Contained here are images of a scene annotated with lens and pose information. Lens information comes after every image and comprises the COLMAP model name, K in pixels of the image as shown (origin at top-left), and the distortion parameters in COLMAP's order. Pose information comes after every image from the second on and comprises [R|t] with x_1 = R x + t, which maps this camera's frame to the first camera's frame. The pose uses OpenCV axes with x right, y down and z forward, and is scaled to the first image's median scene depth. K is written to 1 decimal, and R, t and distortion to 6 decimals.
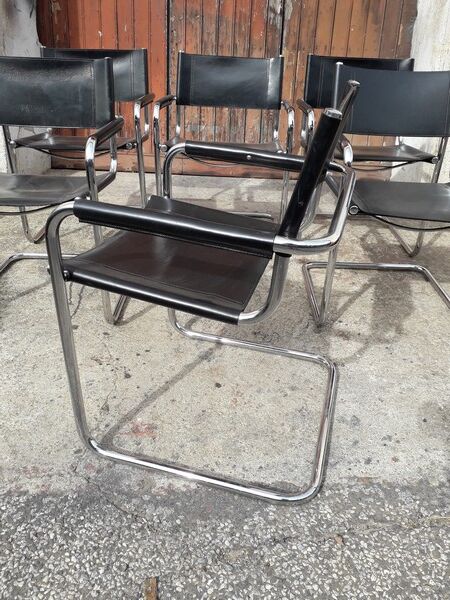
lens RADIAL K [[468.0, 0, 235.8], [0, 468.0, 299.3], [0, 0, 1]] dist [0.045826, -0.066341]
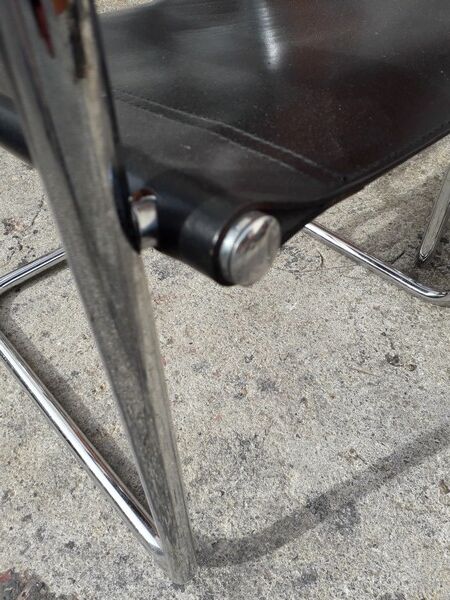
lens RADIAL K [[481.9, 0, 247.3], [0, 481.9, 300.4], [0, 0, 1]] dist [0.056797, -0.097735]
pose [[0.895916, 0.297698, -0.329712, 0.235941], [-0.198780, 0.932431, 0.301758, -0.035053], [0.397267, -0.204810, 0.894557, 0.557131]]
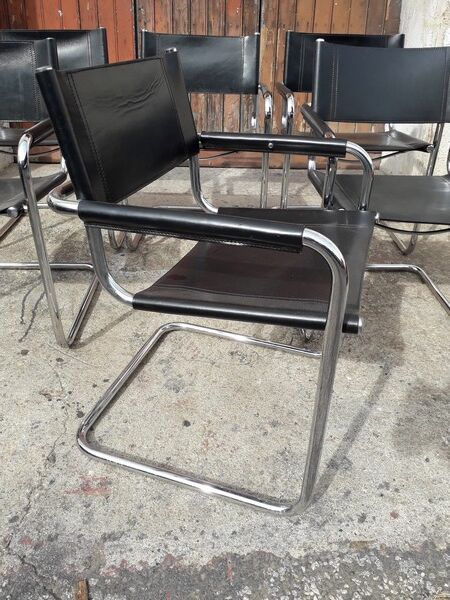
lens RADIAL K [[472.9, 0, 234.6], [0, 472.9, 299.1], [0, 0, 1]] dist [0.012230, -0.010836]
pose [[0.999501, -0.026507, 0.017167, 0.040232], [0.025999, 0.999237, 0.029156, -0.064247], [-0.017927, -0.028695, 0.999427, 0.139233]]
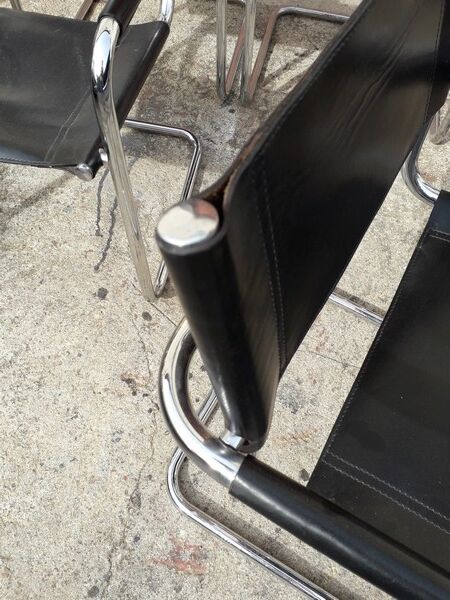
lens RADIAL K [[461.6, 0, 233.2], [0, 461.6, 301.0], [0, 0, 1]] dist [0.051383, -0.074223]
pose [[0.981892, 0.169941, -0.083716, -0.119983], [-0.100675, 0.842432, 0.529314, -0.347123], [0.160477, -0.511301, 0.844286, 0.548495]]
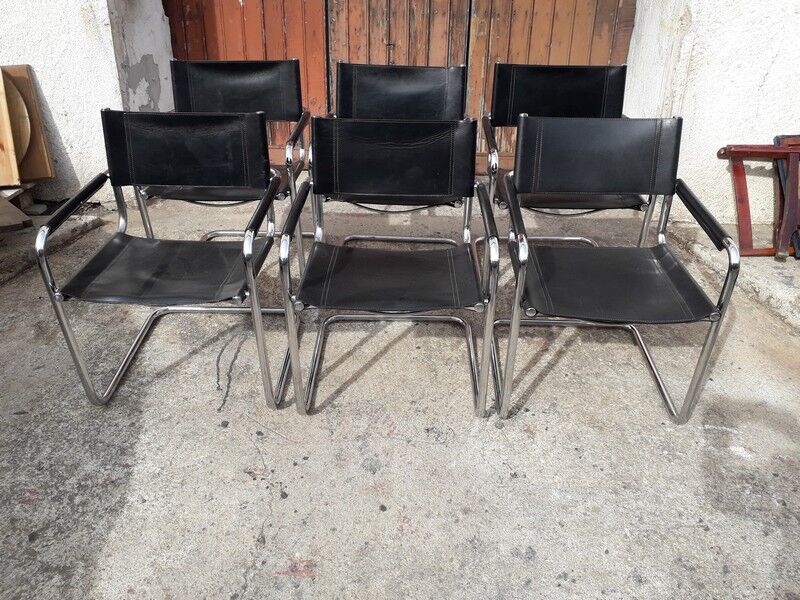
lens RADIAL K [[619.1, 0, 415.4], [0, 619.1, 300.9], [0, 0, 1]] dist [0.019135, -0.030014]
pose [[0.999720, -0.008544, -0.022053, 0.053572], [0.010192, 0.997074, 0.075759, -0.301028], [0.021341, -0.075962, 0.996882, -0.166196]]
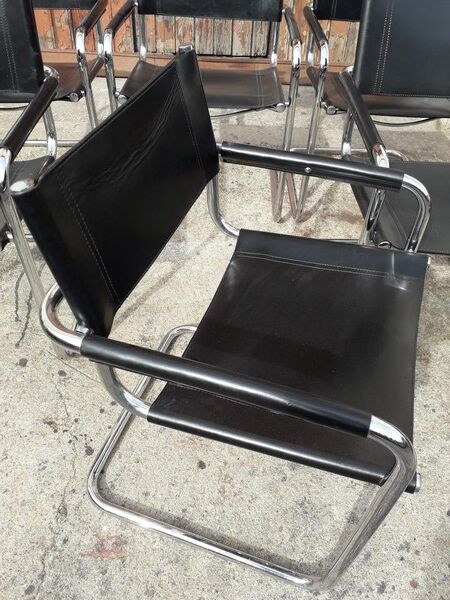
lens RADIAL K [[470.9, 0, 238.8], [0, 470.9, 298.9], [0, 0, 1]] dist [0.003403, -0.007378]
pose [[0.999554, -0.009936, 0.028158, 0.006532], [0.001657, 0.960016, 0.279941, -0.315620], [-0.029814, -0.279769, 0.959604, 0.286043]]
